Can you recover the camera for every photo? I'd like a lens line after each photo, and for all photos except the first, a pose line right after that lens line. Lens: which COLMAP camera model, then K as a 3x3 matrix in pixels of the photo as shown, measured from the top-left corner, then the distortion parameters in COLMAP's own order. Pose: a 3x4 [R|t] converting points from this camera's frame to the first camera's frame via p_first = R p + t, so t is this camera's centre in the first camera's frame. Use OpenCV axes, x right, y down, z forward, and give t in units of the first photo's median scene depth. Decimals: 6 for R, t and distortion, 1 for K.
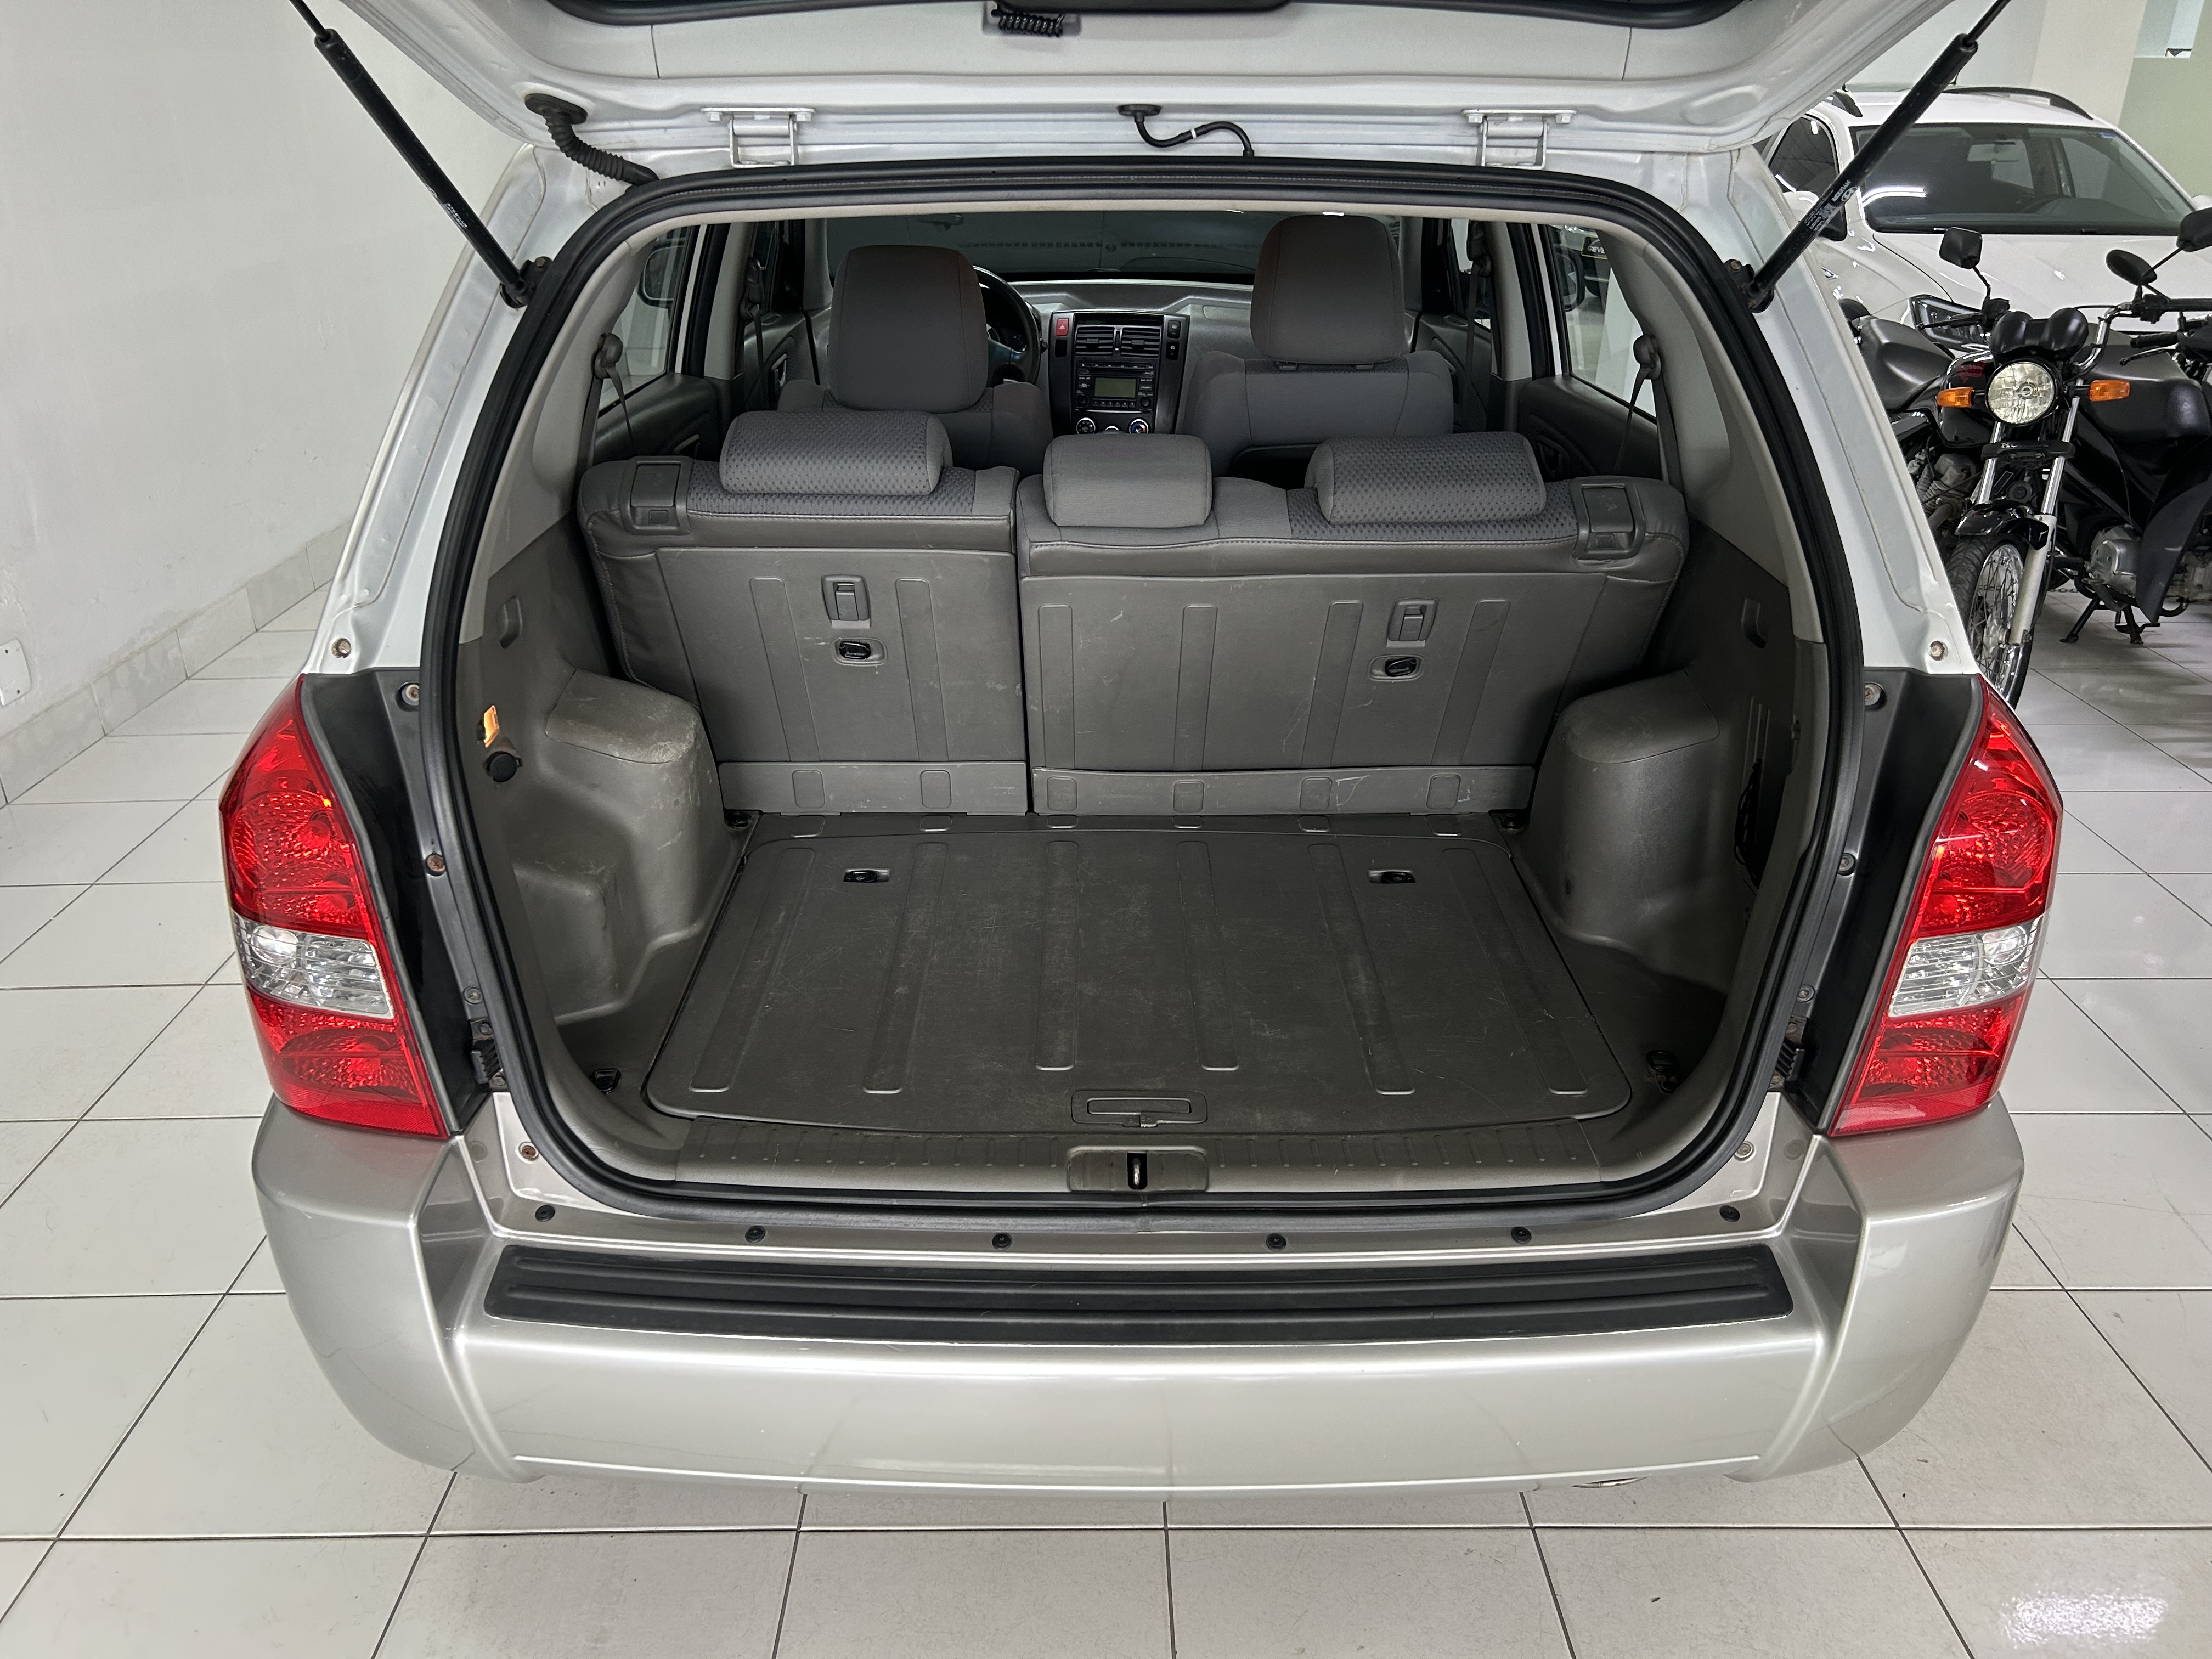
lens RADIAL K [[1673.7, 0, 1096.4], [0, 1673.7, 832.6], [0, 0, 1]] dist [0.084303, -0.087238]
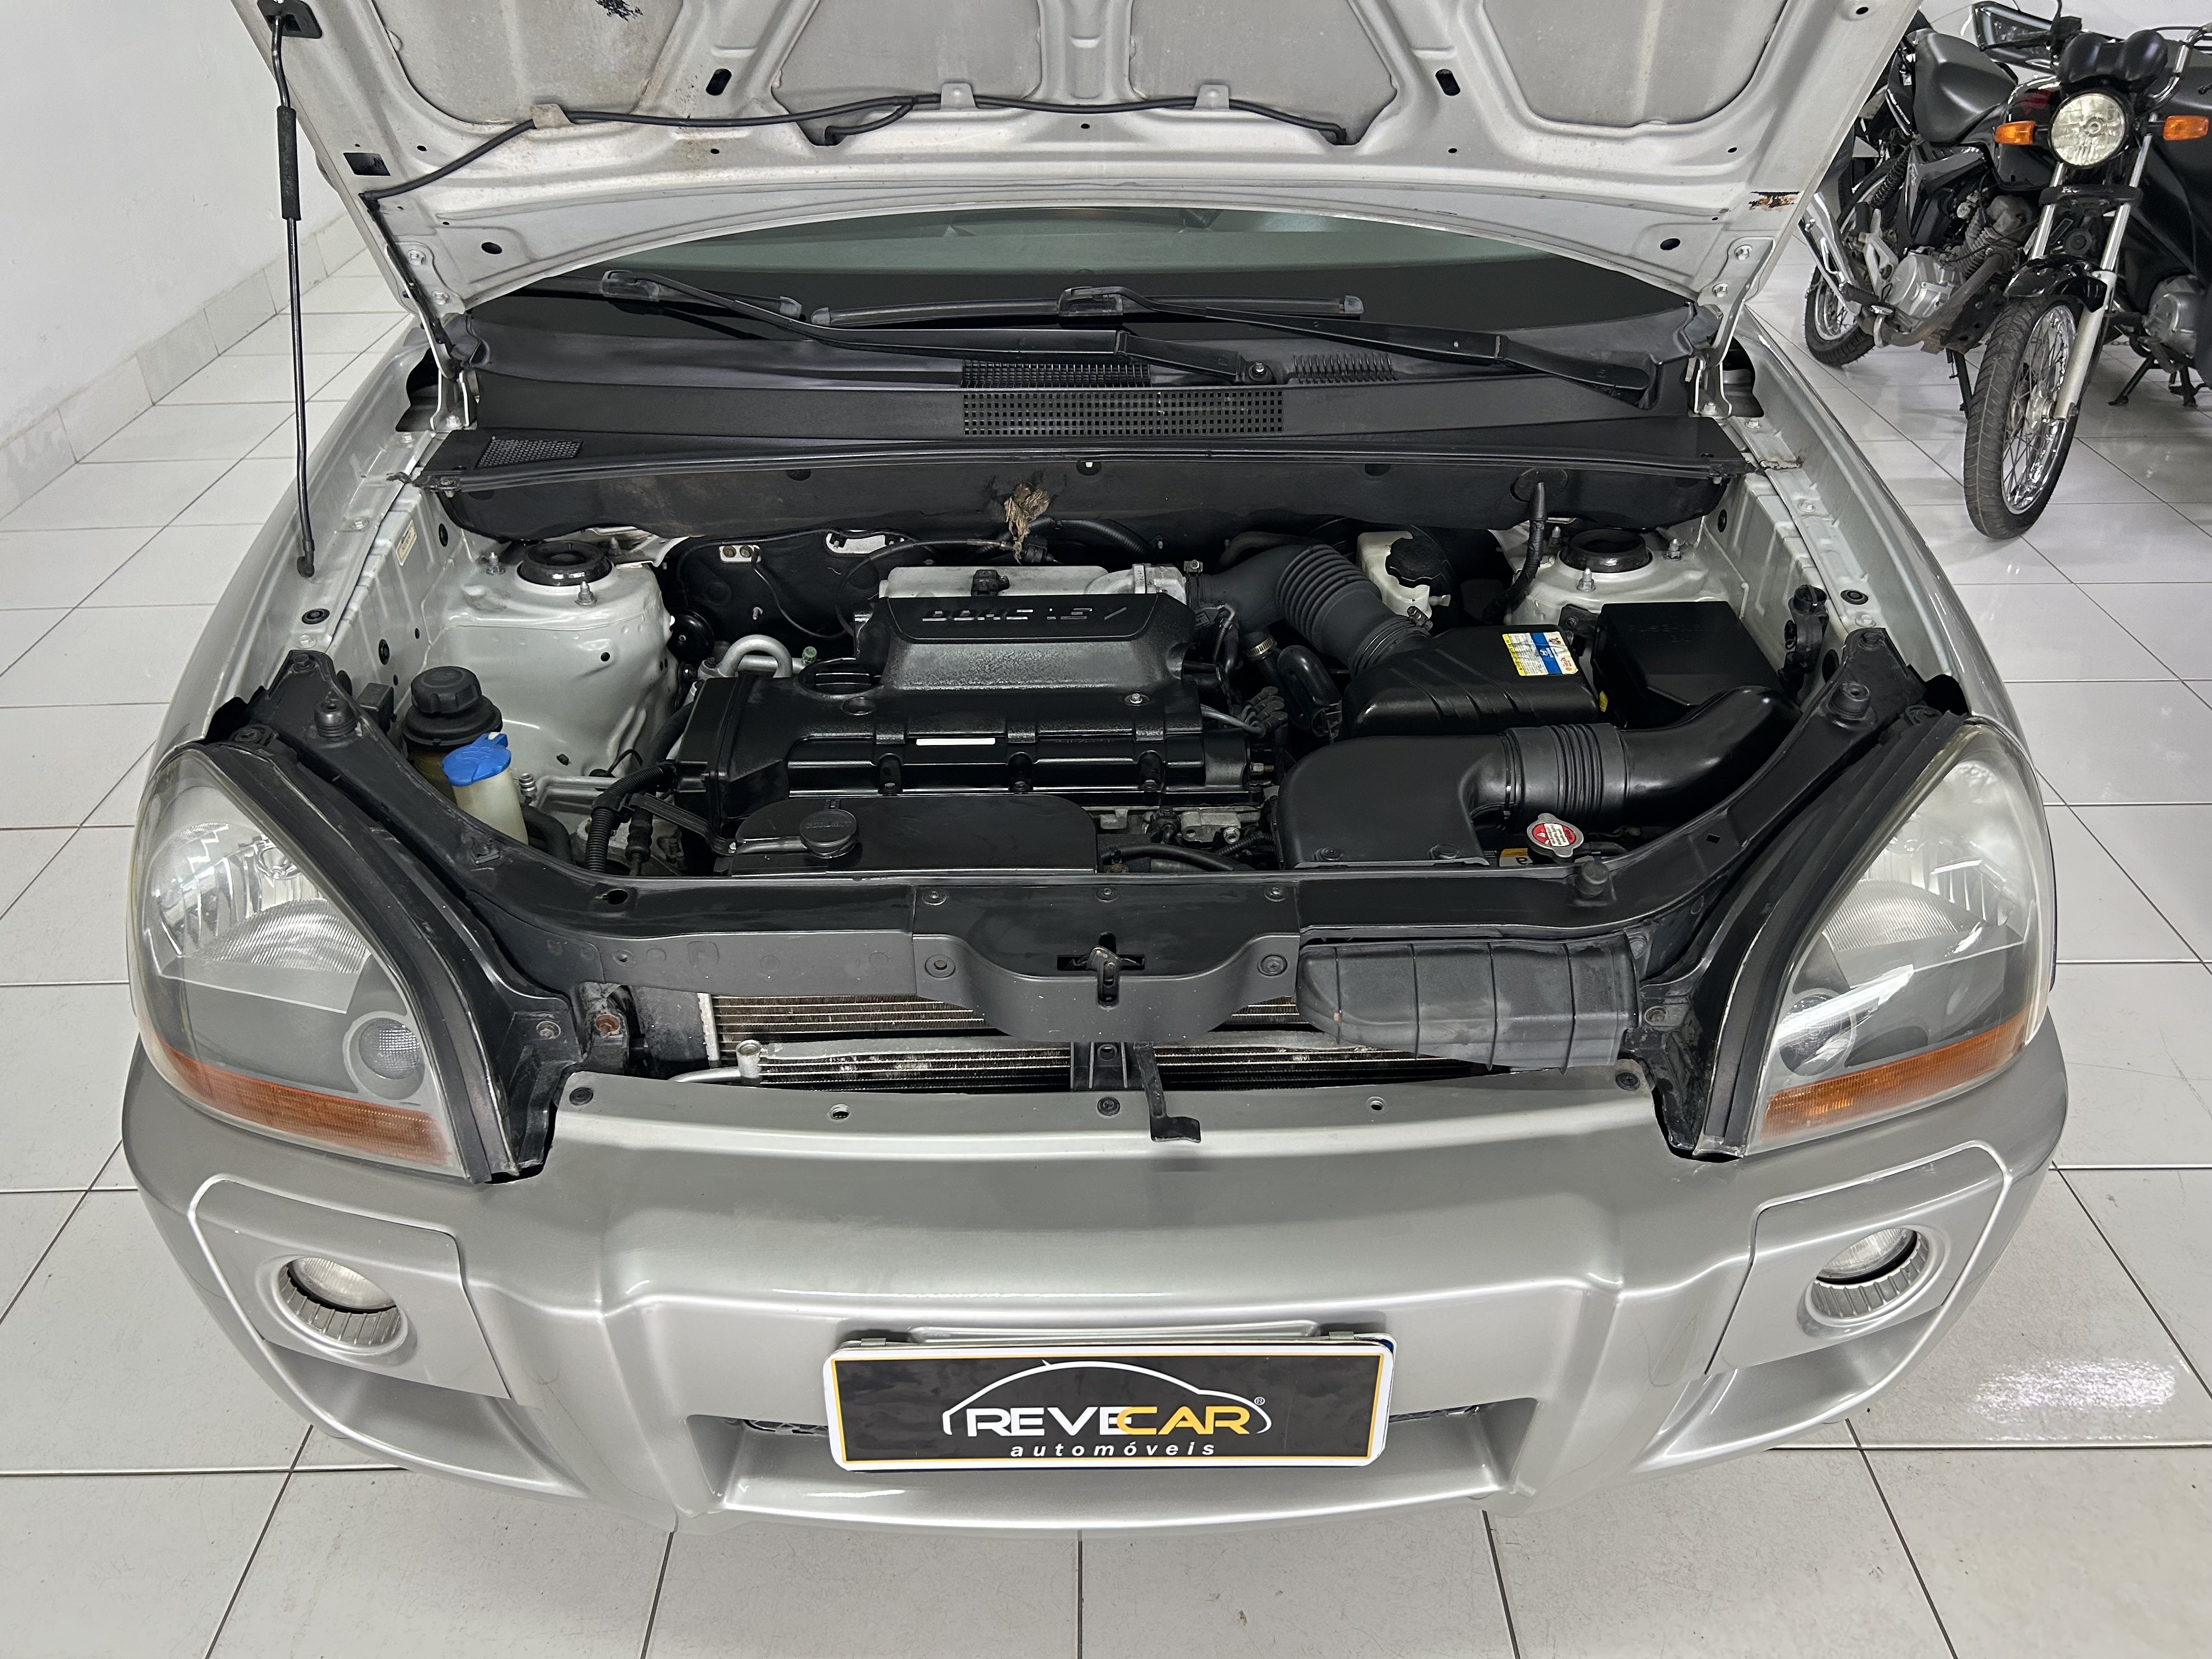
lens RADIAL K [[1672.0, 0, 1120.2], [0, 1672.0, 834.0], [0, 0, 1]] dist [0.083054, -0.089515]
pose [[0.999965, -0.008067, 0.002082, 0.030905], [0.007641, 0.987613, 0.156724, -0.036392], [-0.003321, -0.156703, 0.987640, 0.063090]]
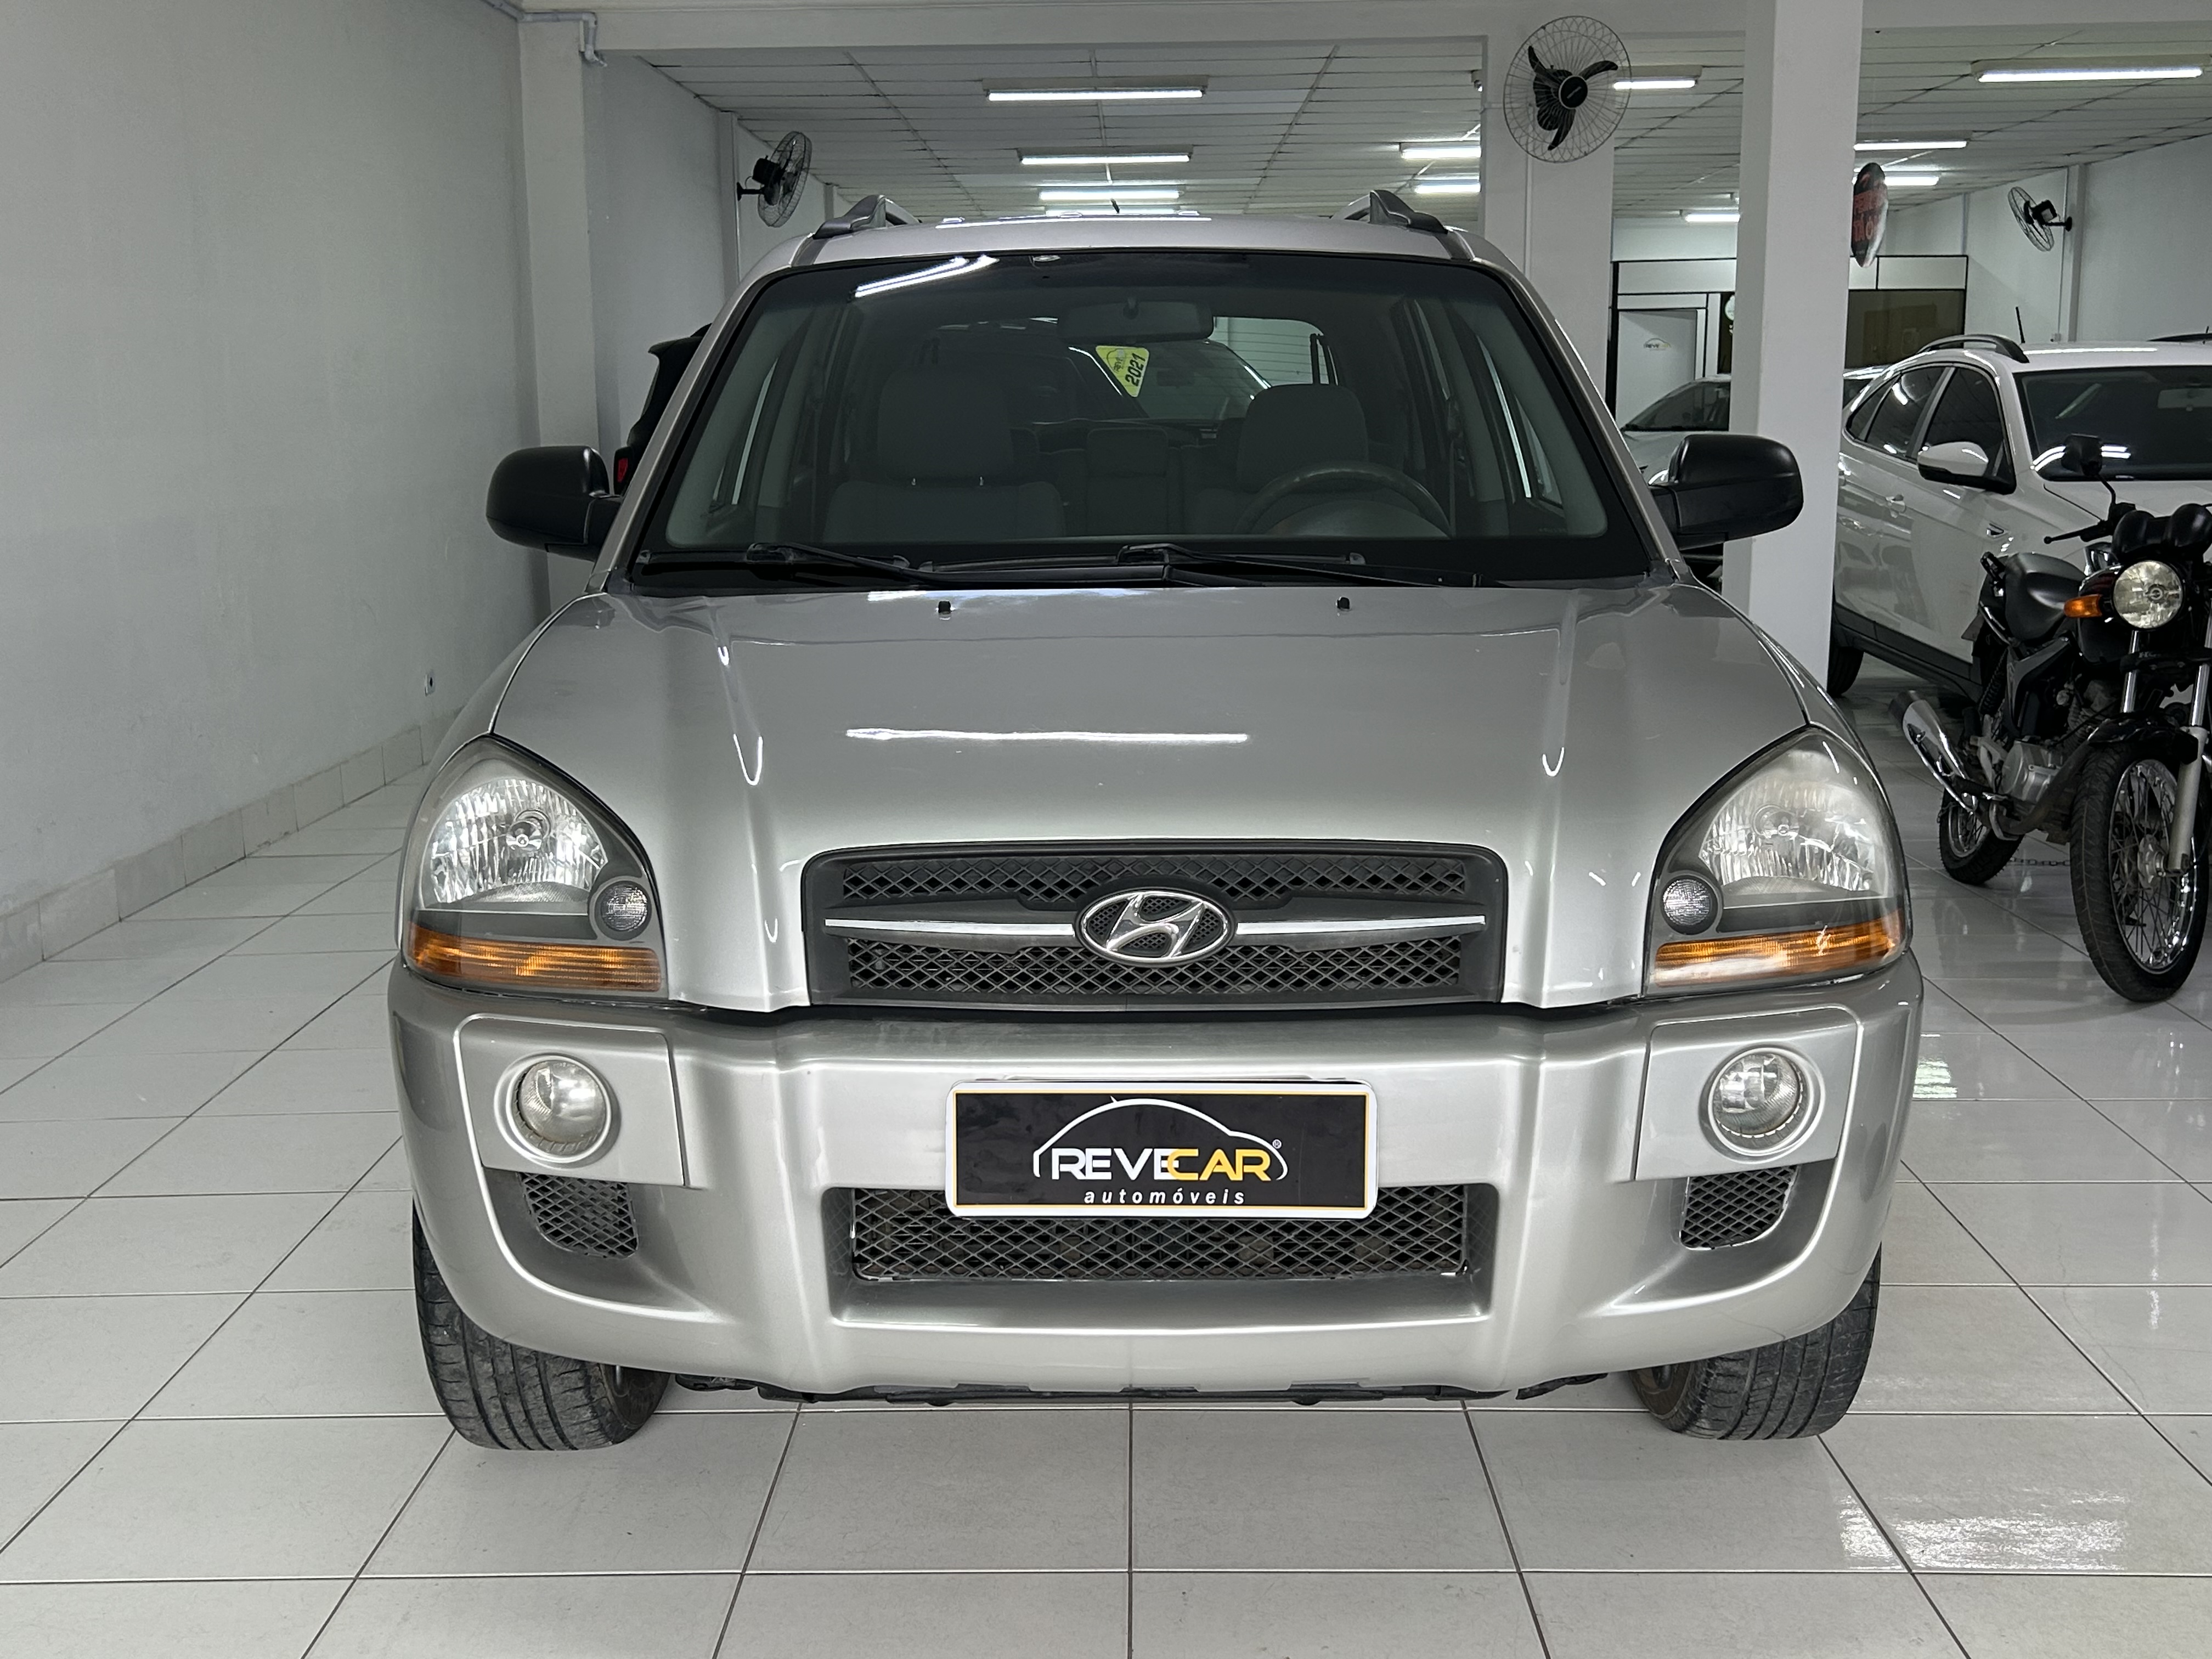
lens RADIAL K [[2374.8, 0, 1115.9], [0, 2374.8, 826.3], [0, 0, 1]] dist [0.109663, -0.207178]
pose [[0.999722, -0.008021, -0.022150, 0.031013], [0.002349, 0.969502, -0.245072, 0.157486], [0.023440, 0.244952, 0.969252, -0.187634]]
